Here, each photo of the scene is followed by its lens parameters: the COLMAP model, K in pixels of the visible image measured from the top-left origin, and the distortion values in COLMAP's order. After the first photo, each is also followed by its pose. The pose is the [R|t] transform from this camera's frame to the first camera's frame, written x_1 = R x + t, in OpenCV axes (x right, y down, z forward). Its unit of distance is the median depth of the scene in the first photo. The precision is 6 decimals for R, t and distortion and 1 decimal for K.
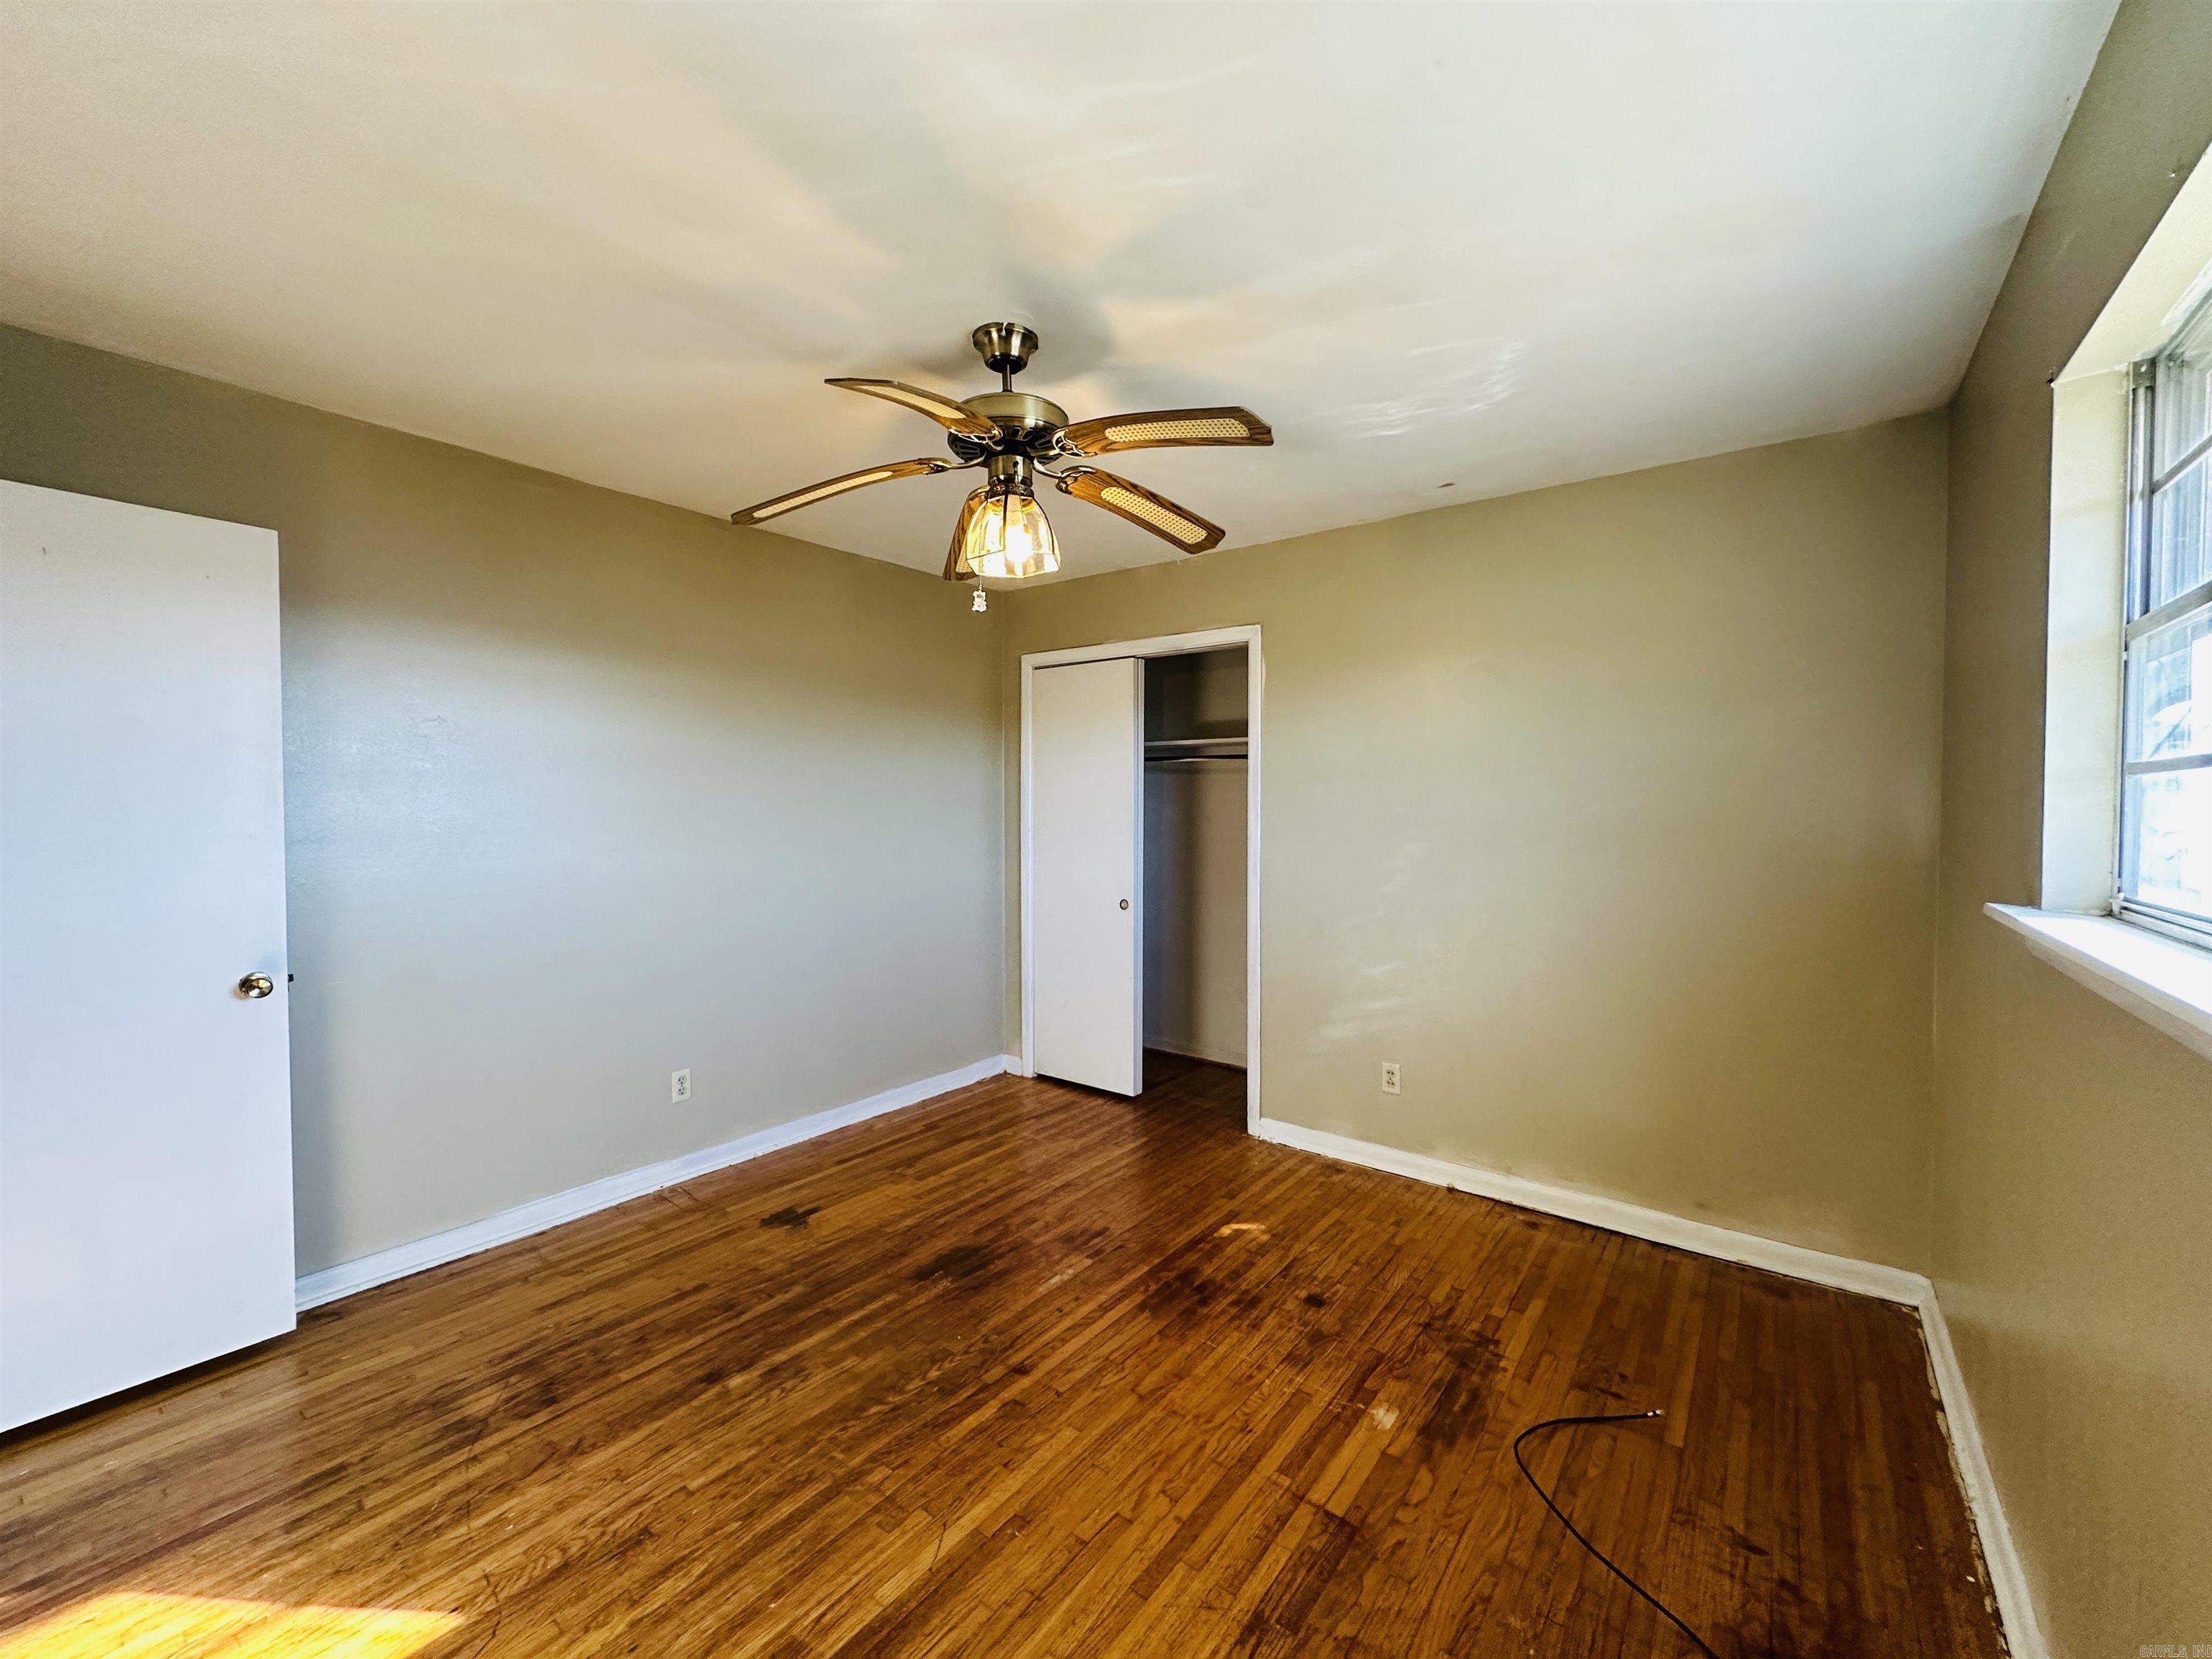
lens RADIAL K [[881.0, 0, 1105.5], [0, 881.0, 826.8], [0, 0, 1]] dist [-0.004727, 0.001062]
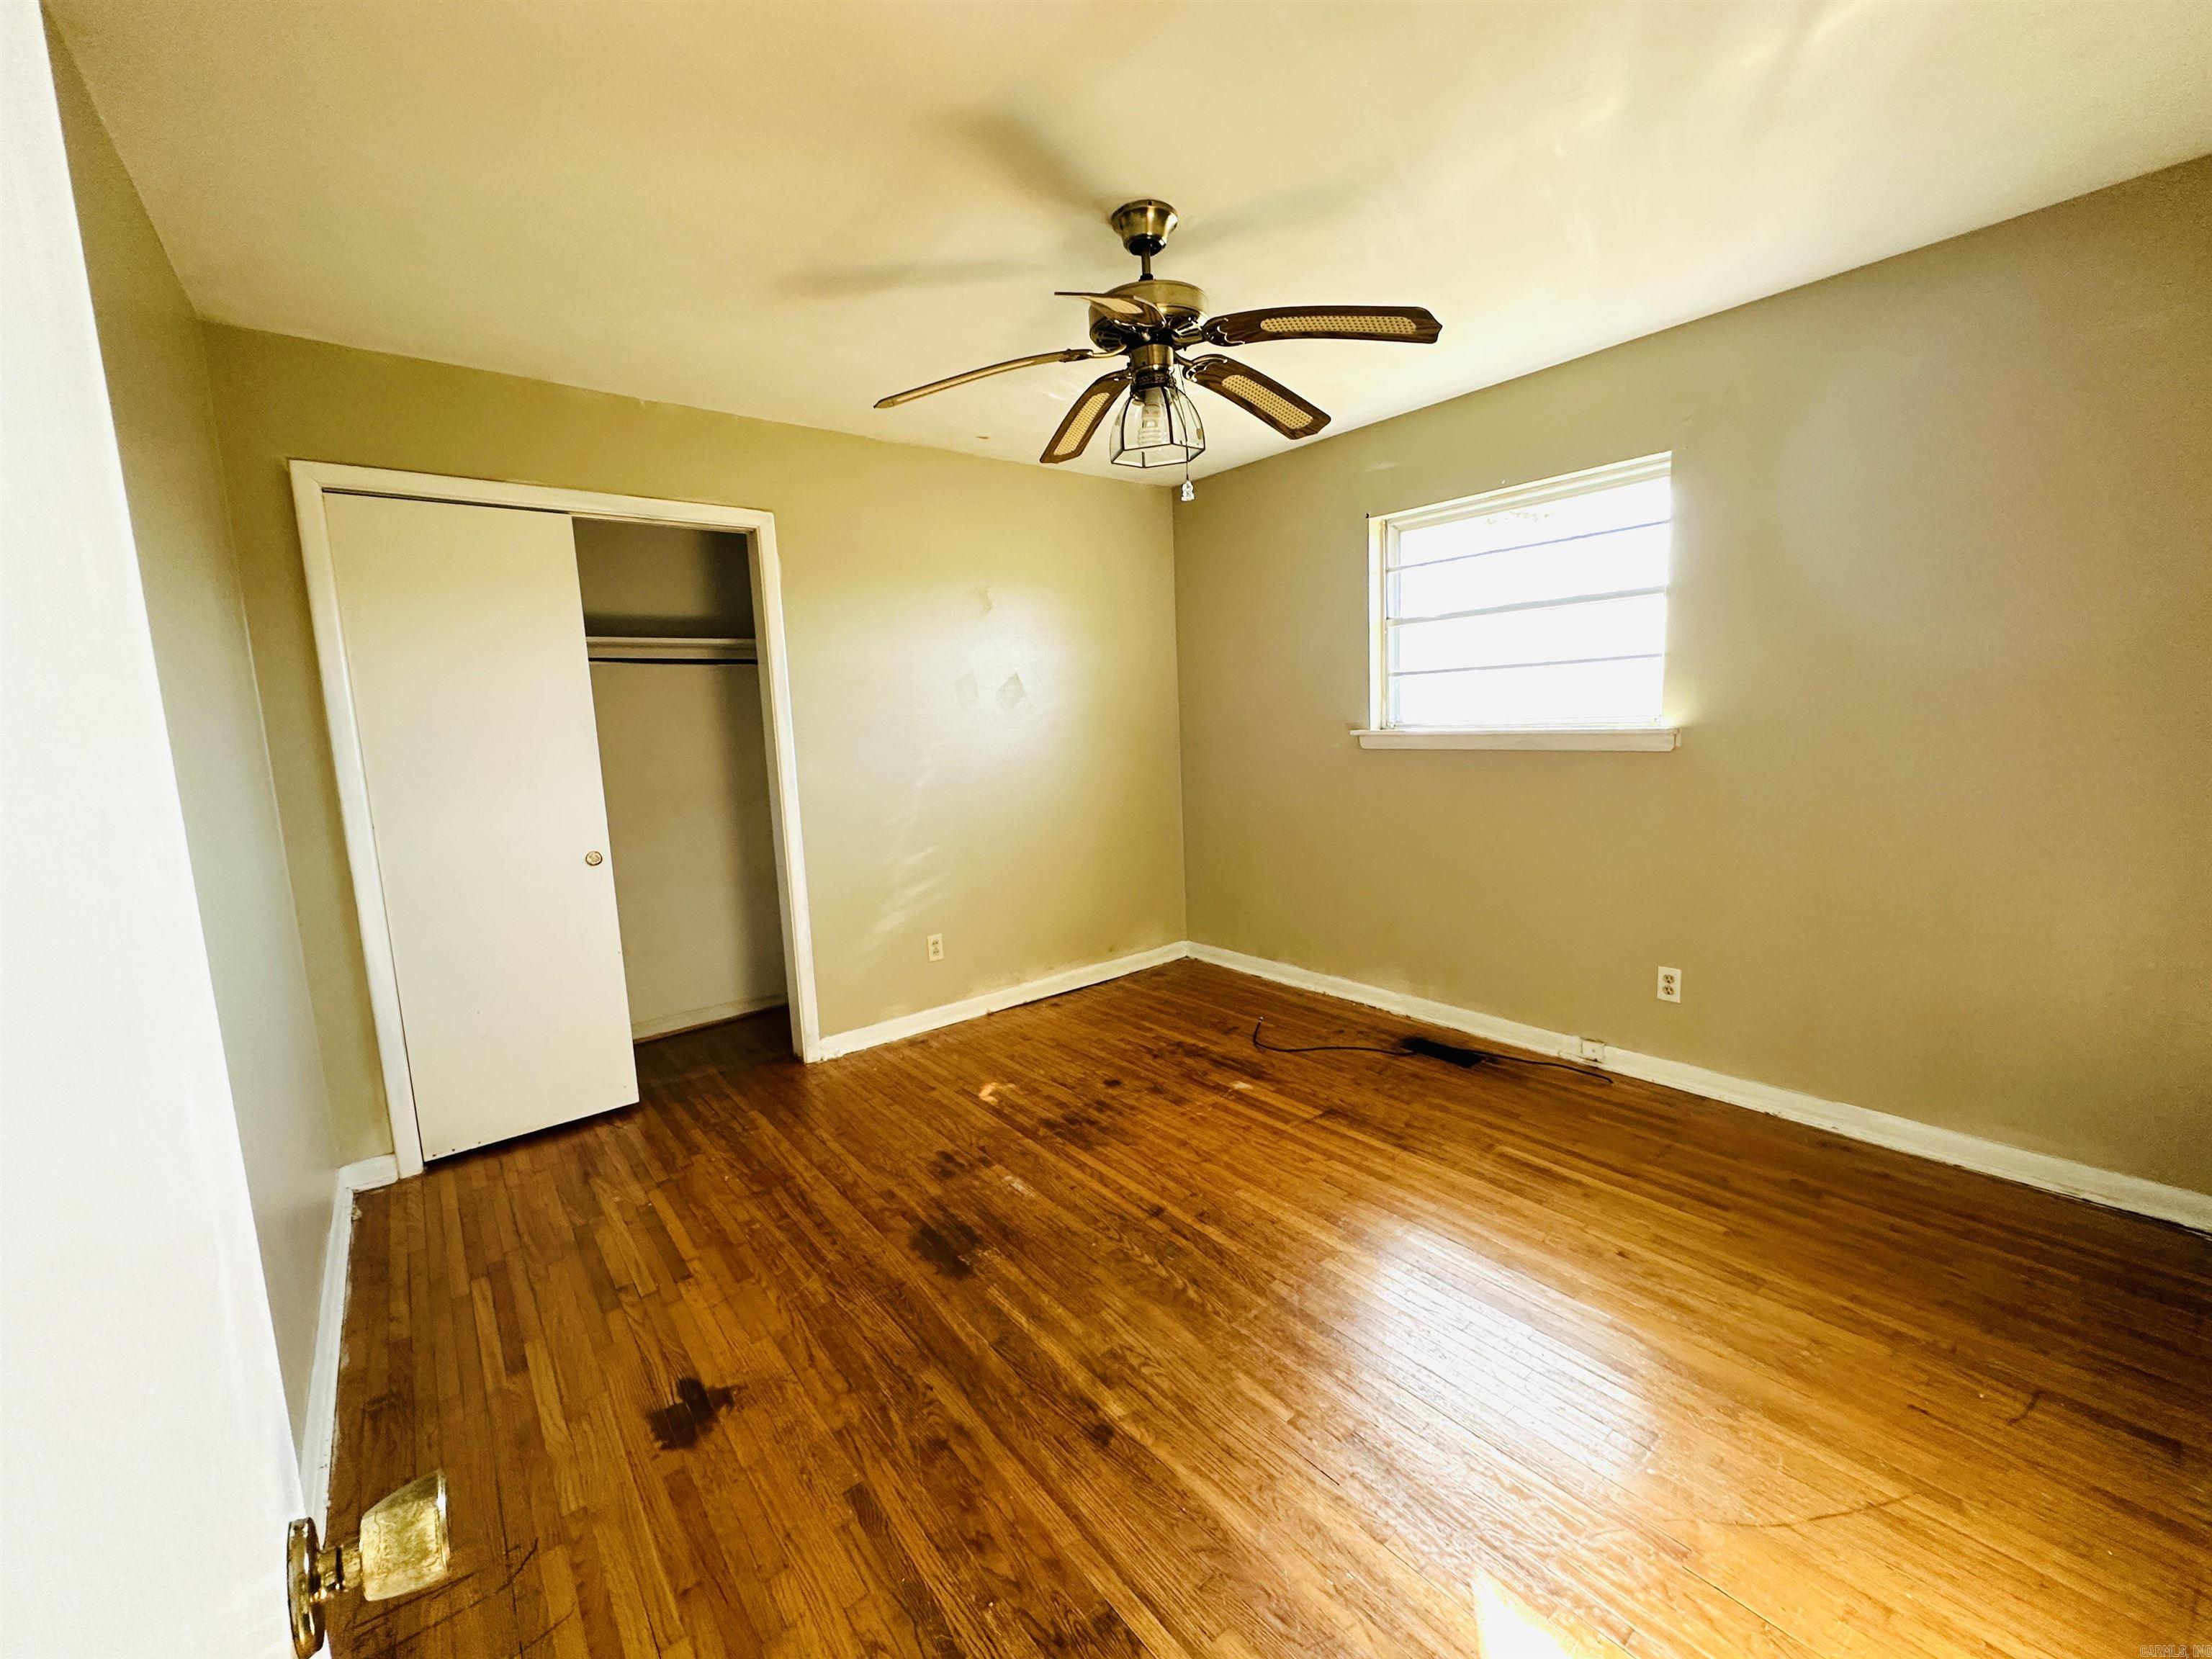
lens RADIAL K [[878.5, 0, 1100.6], [0, 878.5, 831.5], [0, 0, 1]] dist [-0.001721, 0.000126]
pose [[0.237621, -0.144526, 0.960546, -0.999842], [0.067776, 0.988926, 0.132030, -0.004777], [-0.968991, 0.033729, 0.244785, 0.707560]]
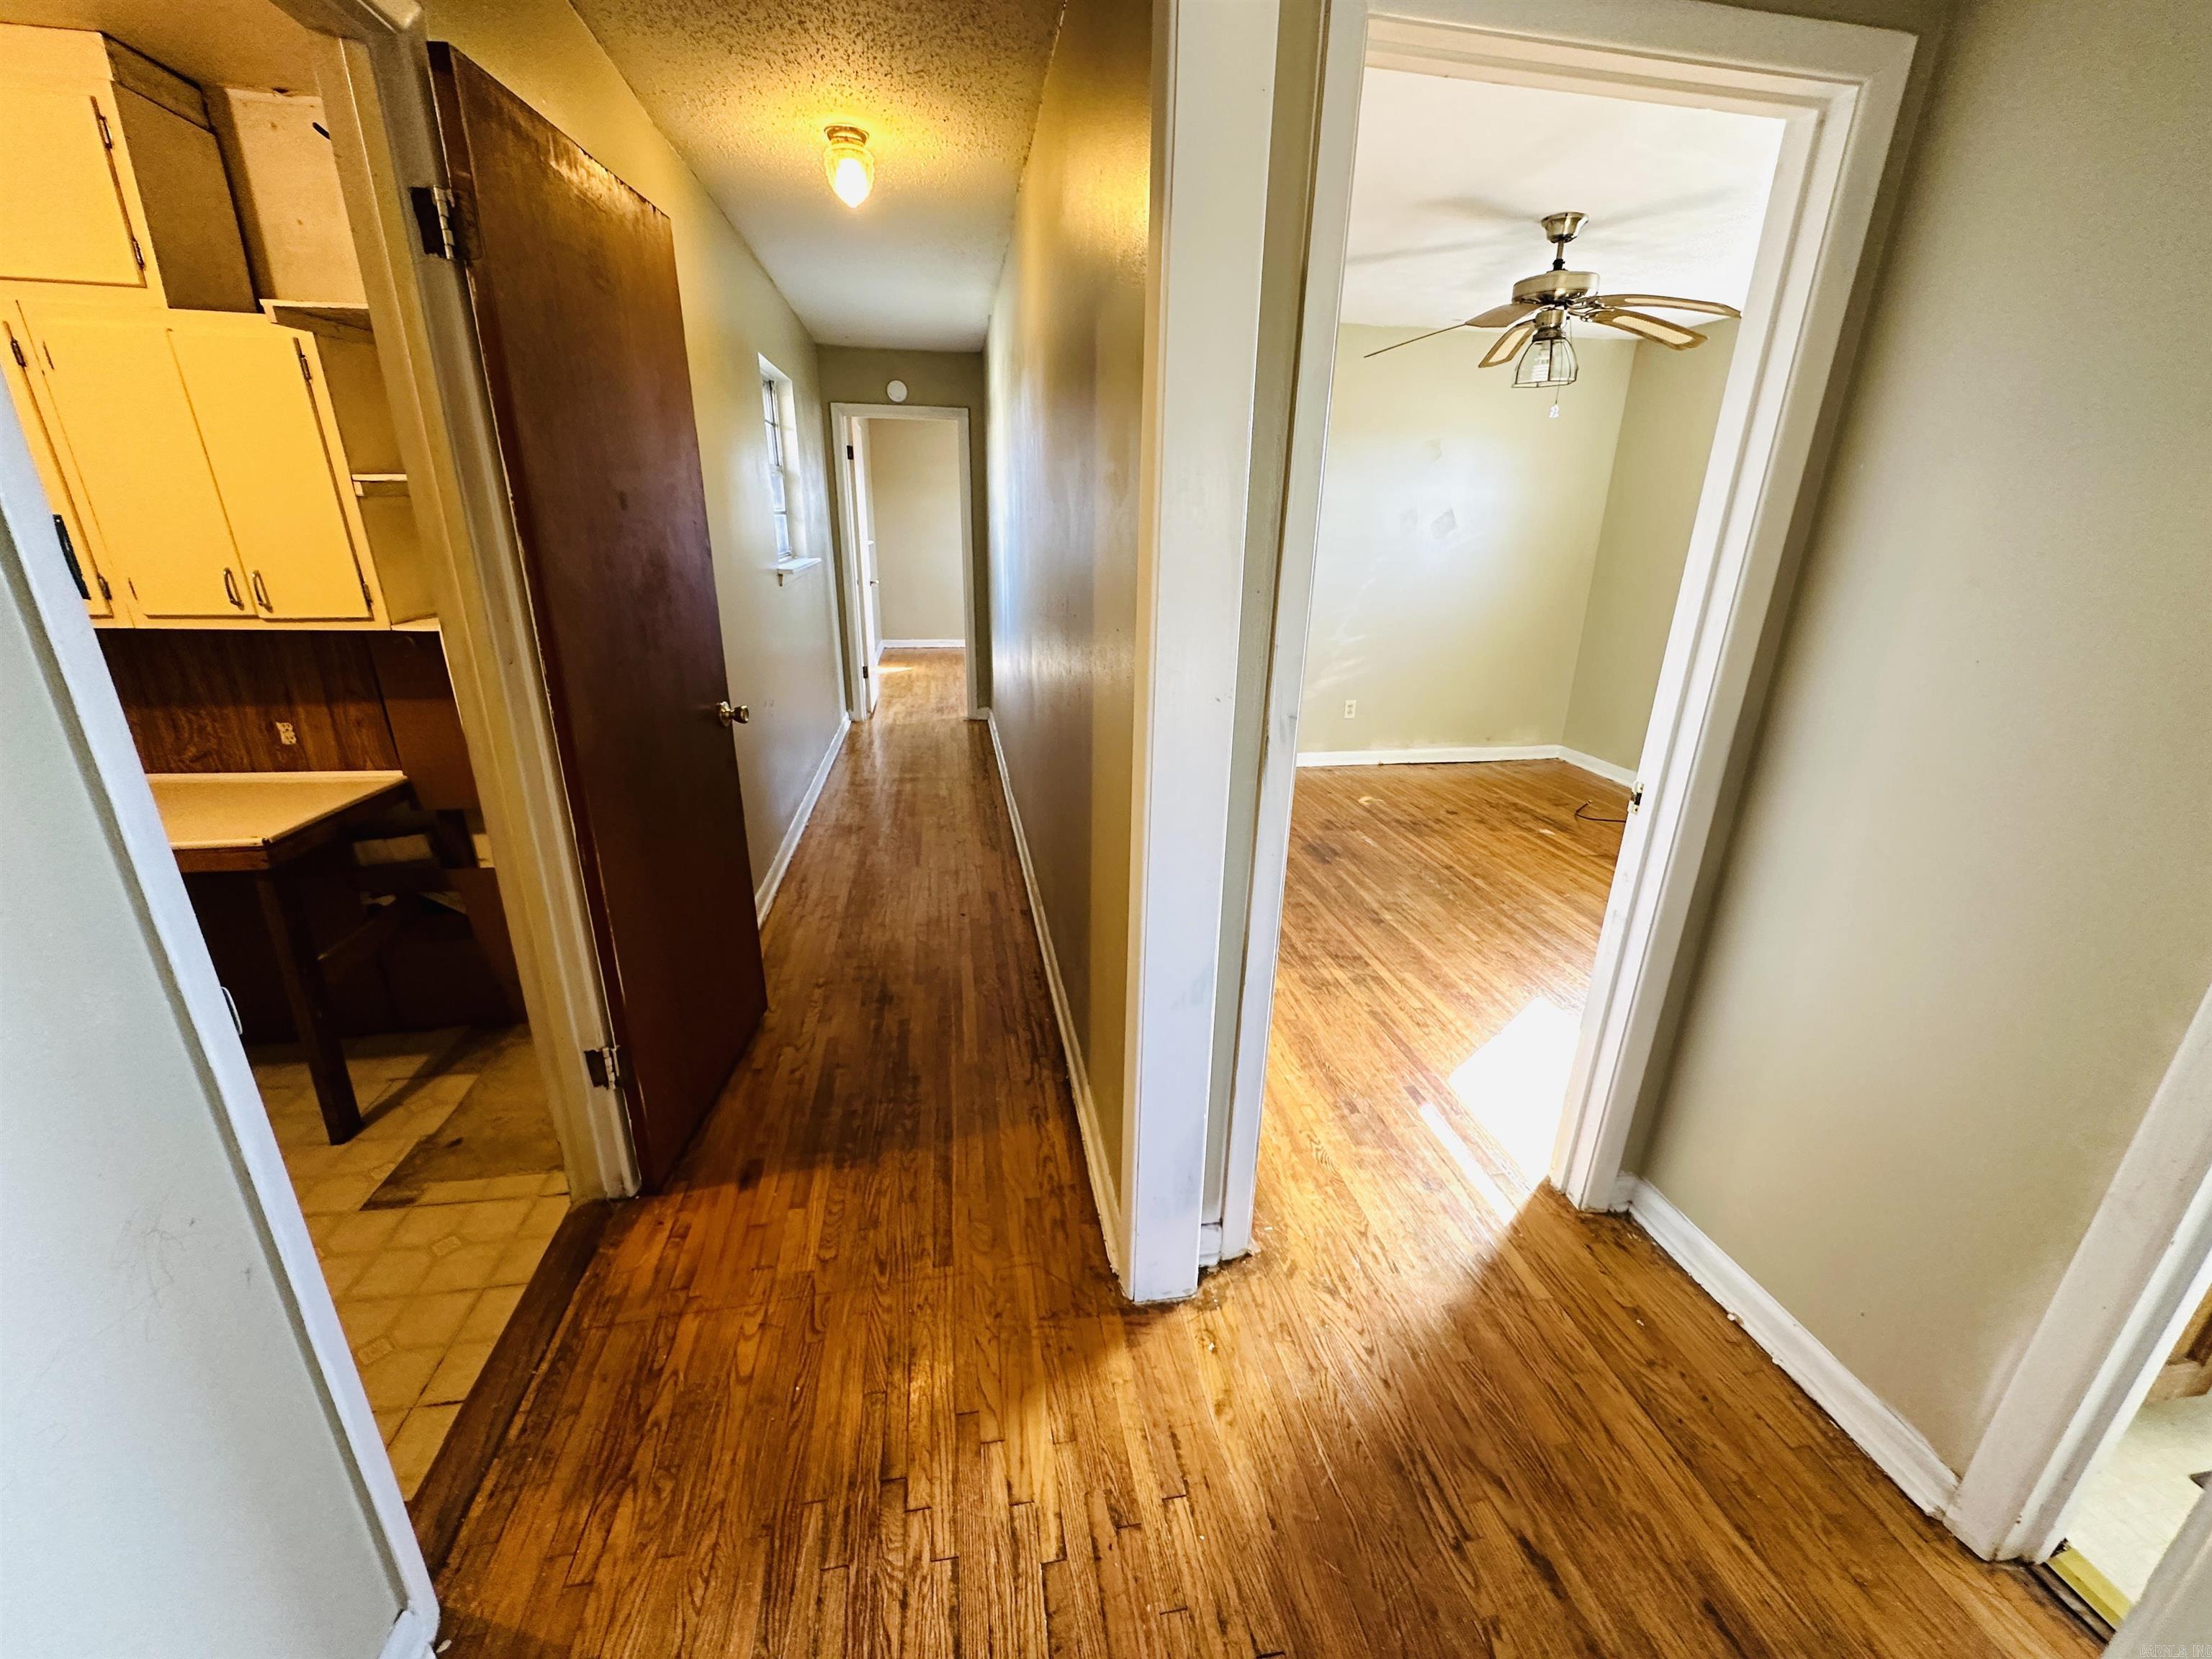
lens RADIAL K [[881.0, 0, 1105.5], [0, 881.0, 826.8], [0, 0, 1]] dist [-0.004727, 0.001062]
pose [[0.675851, -0.235787, 0.698305, -1.661711], [0.002915, 0.948295, 0.317376, -0.040286], [-0.737032, -0.212464, 0.641594, 0.334243]]
